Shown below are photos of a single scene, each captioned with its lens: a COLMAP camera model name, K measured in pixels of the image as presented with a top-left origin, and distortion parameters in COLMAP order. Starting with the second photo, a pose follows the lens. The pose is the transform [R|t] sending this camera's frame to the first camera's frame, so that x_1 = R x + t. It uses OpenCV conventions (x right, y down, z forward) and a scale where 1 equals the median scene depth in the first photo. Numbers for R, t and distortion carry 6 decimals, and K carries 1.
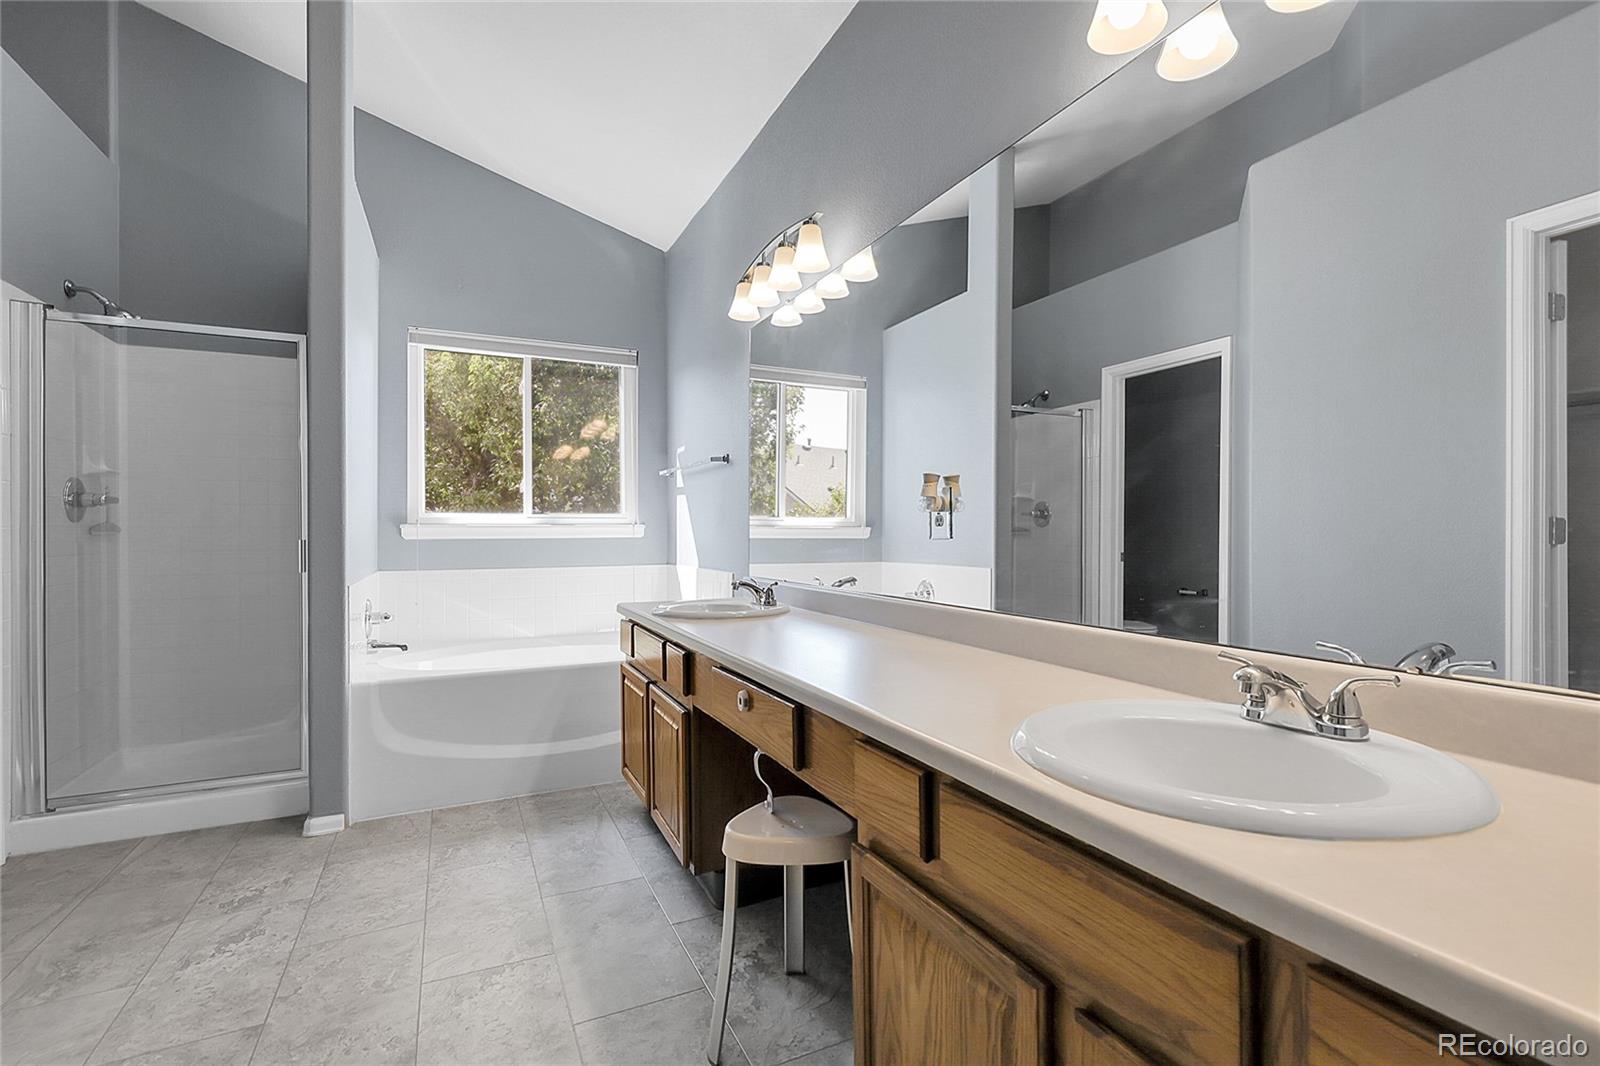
lens RADIAL K [[721.8, 0, 796.7], [0, 721.8, 535.1], [0, 0, 1]] dist [-0.000193, 0.000788]
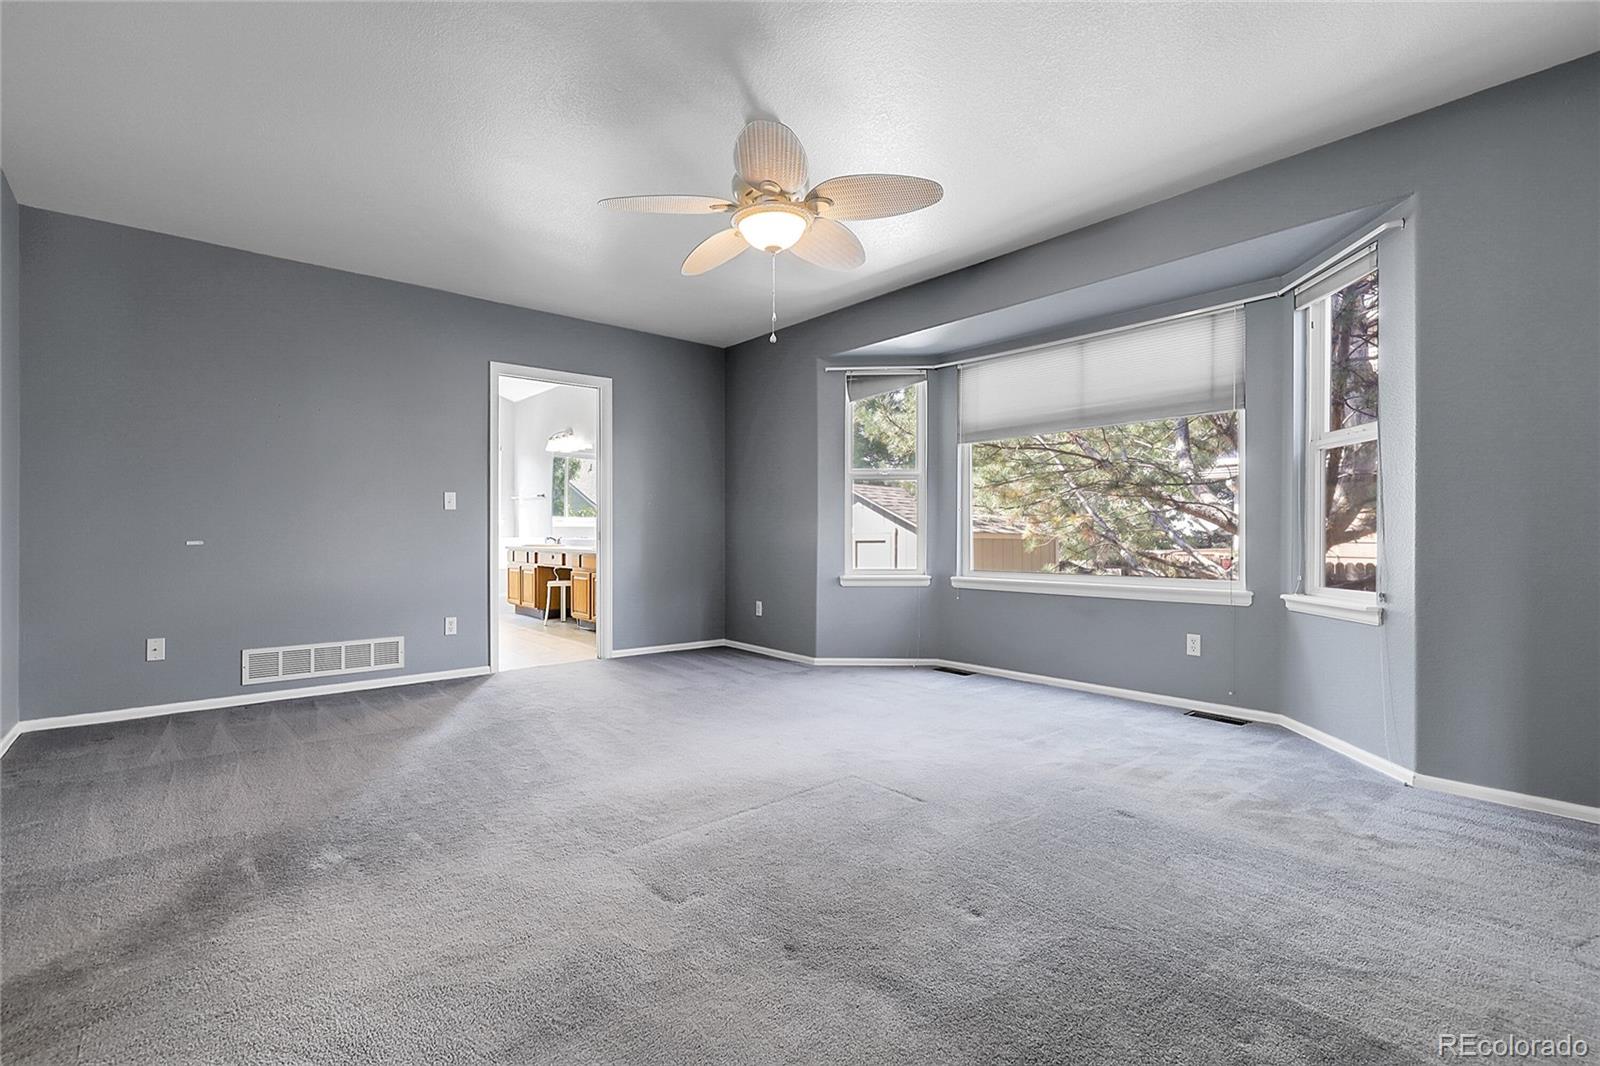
lens RADIAL K [[721.8, 0, 796.7], [0, 721.8, 535.1], [0, 0, 1]] dist [-0.000193, 0.000788]
pose [[0.964347, 0.006087, 0.264570, 0.100392], [-0.005722, 0.999981, -0.002147, 0.041012], [-0.264578, 0.000556, 0.964364, -1.801236]]
